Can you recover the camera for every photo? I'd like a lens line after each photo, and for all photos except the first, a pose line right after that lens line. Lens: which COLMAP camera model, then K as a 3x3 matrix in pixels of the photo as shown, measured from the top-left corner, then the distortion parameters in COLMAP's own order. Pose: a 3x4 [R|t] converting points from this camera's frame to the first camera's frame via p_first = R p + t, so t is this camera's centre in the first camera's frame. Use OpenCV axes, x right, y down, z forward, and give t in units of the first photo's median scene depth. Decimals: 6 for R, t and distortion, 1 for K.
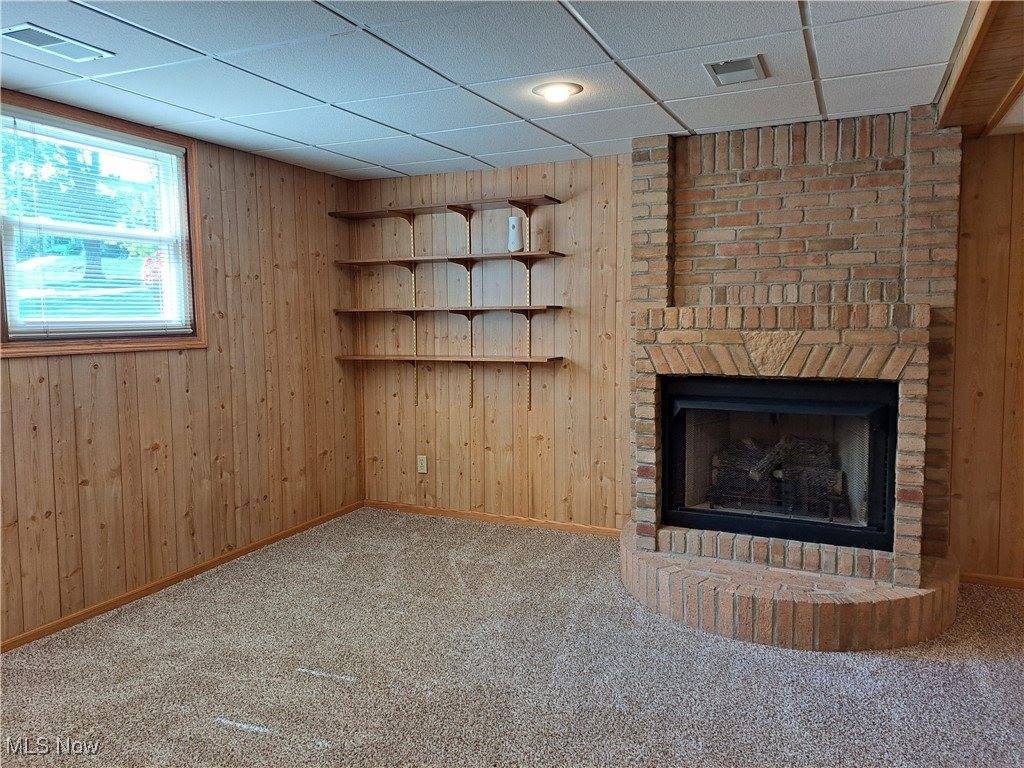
lens RADIAL K [[739.6, 0, 516.9], [0, 739.6, 376.0], [0, 0, 1]] dist [0.089750, -0.110896]
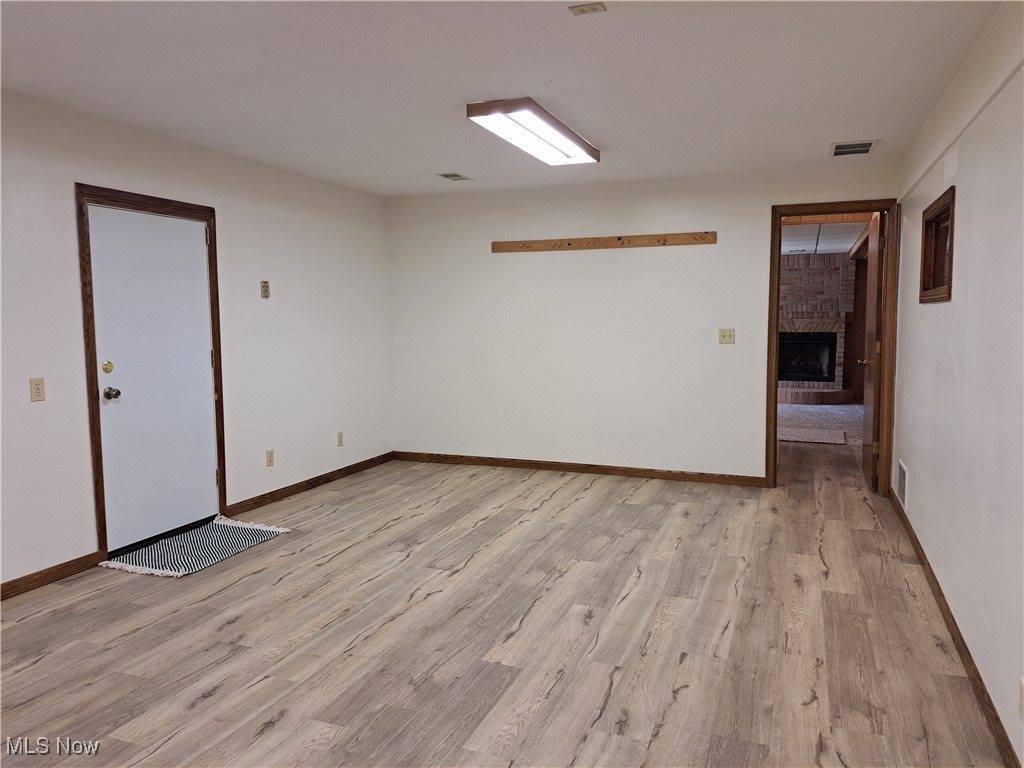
lens RADIAL K [[739.6, 0, 516.9], [0, 739.6, 376.0], [0, 0, 1]] dist [0.089750, -0.110896]
pose [[0.998566, 0.002665, 0.053461, -1.086184], [-0.002863, 0.999989, 0.003614, 0.183975], [-0.053451, -0.003762, 0.998563, -2.238734]]
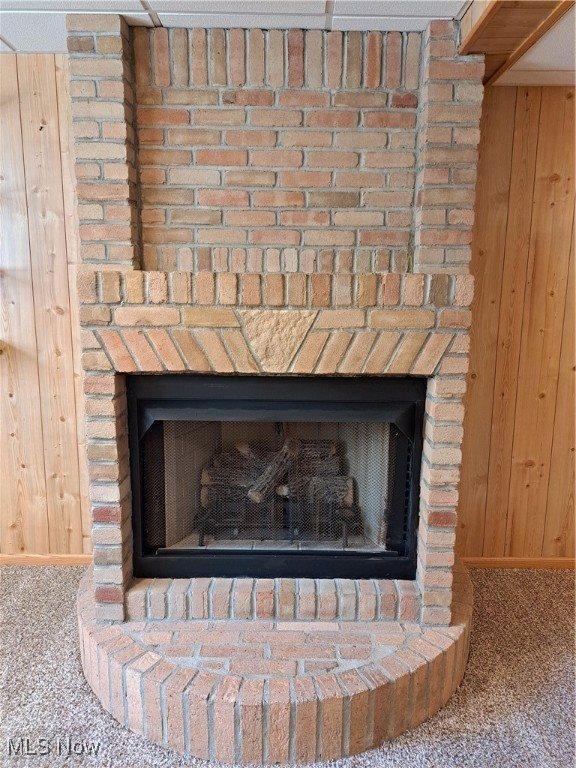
lens RADIAL K [[554.7, 0, 291.8], [0, 554.7, 384.6], [0, 0, 1]] dist [0.089750, -0.110896]
pose [[0.911697, -0.051438, 0.407631, 0.127706], [0.015440, 0.995721, 0.091117, -0.034670], [-0.410573, -0.076777, 0.908590, 0.480100]]
